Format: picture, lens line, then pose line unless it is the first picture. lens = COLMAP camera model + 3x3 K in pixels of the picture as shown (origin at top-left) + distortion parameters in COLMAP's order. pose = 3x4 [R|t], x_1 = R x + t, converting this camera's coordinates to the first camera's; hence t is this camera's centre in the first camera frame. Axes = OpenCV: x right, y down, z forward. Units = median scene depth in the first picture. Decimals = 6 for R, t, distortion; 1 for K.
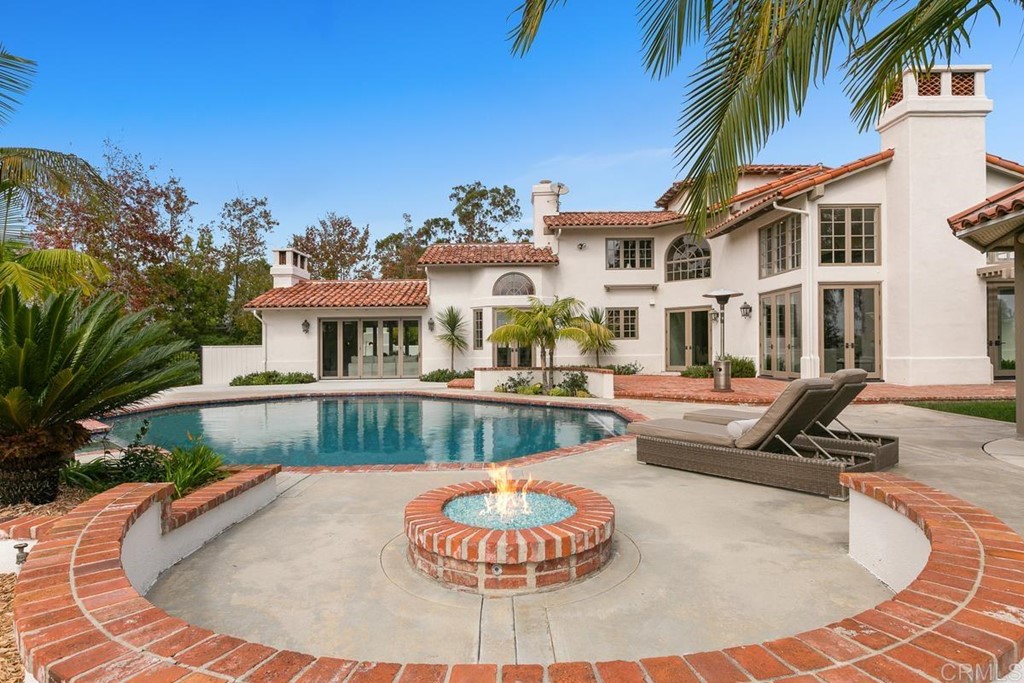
lens RADIAL K [[564.6, 0, 515.5], [0, 564.6, 342.0], [0, 0, 1]] dist [0.000809, -0.002783]
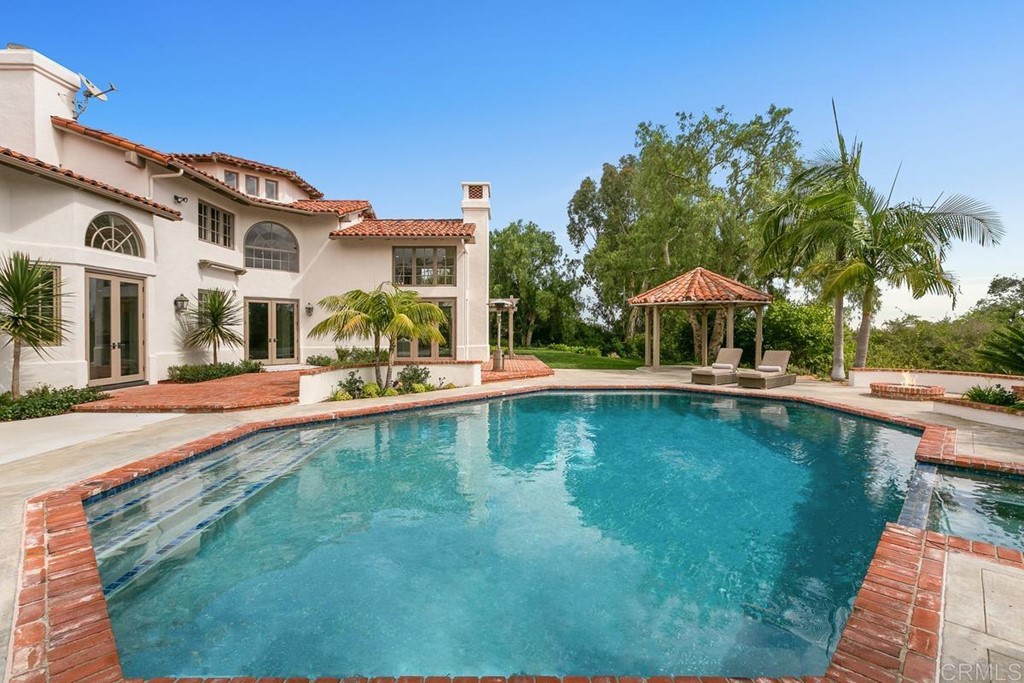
lens RADIAL K [[456.6, 0, 522.1], [0, 456.6, 336.6], [0, 0, 1]] dist [0.004154, 0.000237]
pose [[-0.011535, 0.003351, 0.999928, -0.518744], [-0.009550, 0.999948, -0.003461, 0.002602], [-0.999888, -0.009590, -0.011502, 0.629140]]
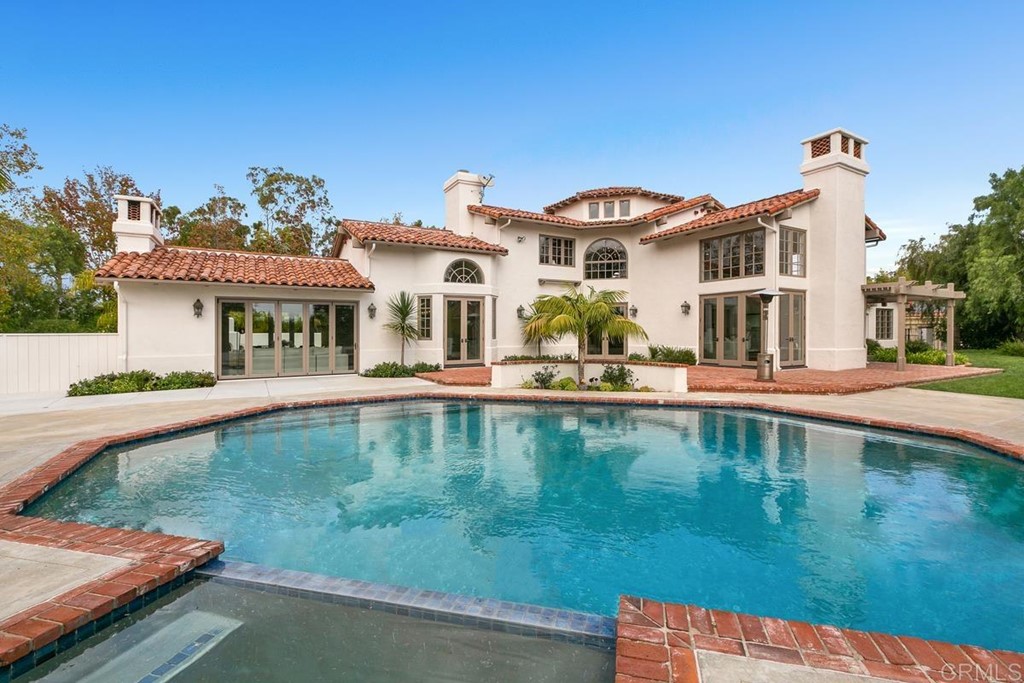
lens RADIAL K [[474.4, 0, 529.6], [0, 474.4, 334.0], [0, 0, 1]] dist [-0.000532, 0.000193]
pose [[0.867409, 0.008907, 0.497517, -0.325017], [-0.013046, 0.999903, 0.004844, -0.002450], [-0.497425, -0.010692, 0.867441, 0.268319]]
